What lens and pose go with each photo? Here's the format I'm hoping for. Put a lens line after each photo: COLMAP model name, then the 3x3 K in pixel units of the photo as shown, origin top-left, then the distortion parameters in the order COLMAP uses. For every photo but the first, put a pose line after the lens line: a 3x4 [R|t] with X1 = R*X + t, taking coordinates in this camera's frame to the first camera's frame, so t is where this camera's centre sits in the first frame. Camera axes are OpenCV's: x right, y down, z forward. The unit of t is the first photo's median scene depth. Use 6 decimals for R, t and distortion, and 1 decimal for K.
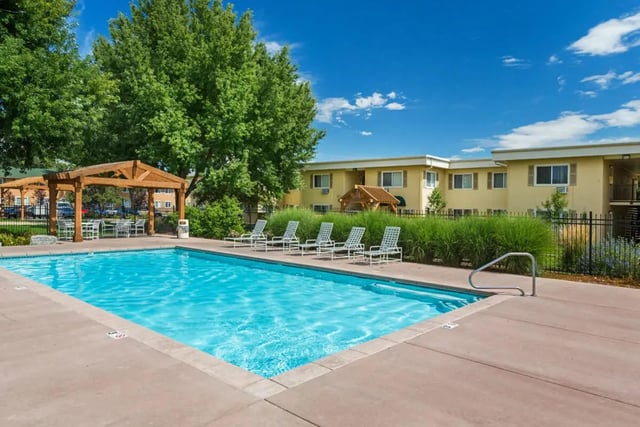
lens RADIAL K [[431.9, 0, 320.1], [0, 431.9, 214.1], [0, 0, 1]] dist [0.026700, 0.000778]
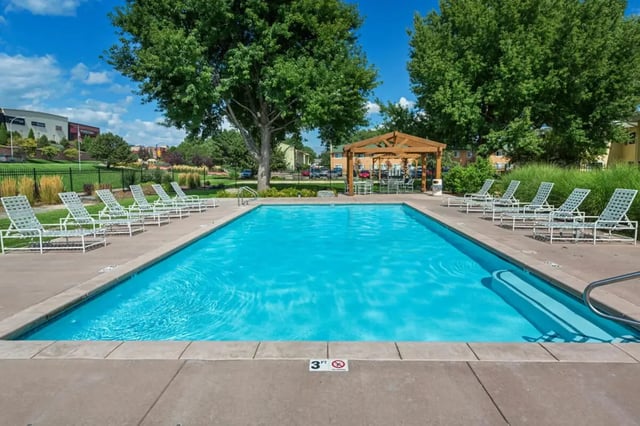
lens RADIAL K [[341.0, 0, 321.0], [0, 341.0, 198.6], [0, 0, 1]] dist [0.002354, -0.000028]
pose [[0.646829, 0.037920, -0.761691, 0.121263], [0.015623, 0.997895, 0.062946, 0.001583], [0.762475, -0.052615, 0.644875, 0.137176]]
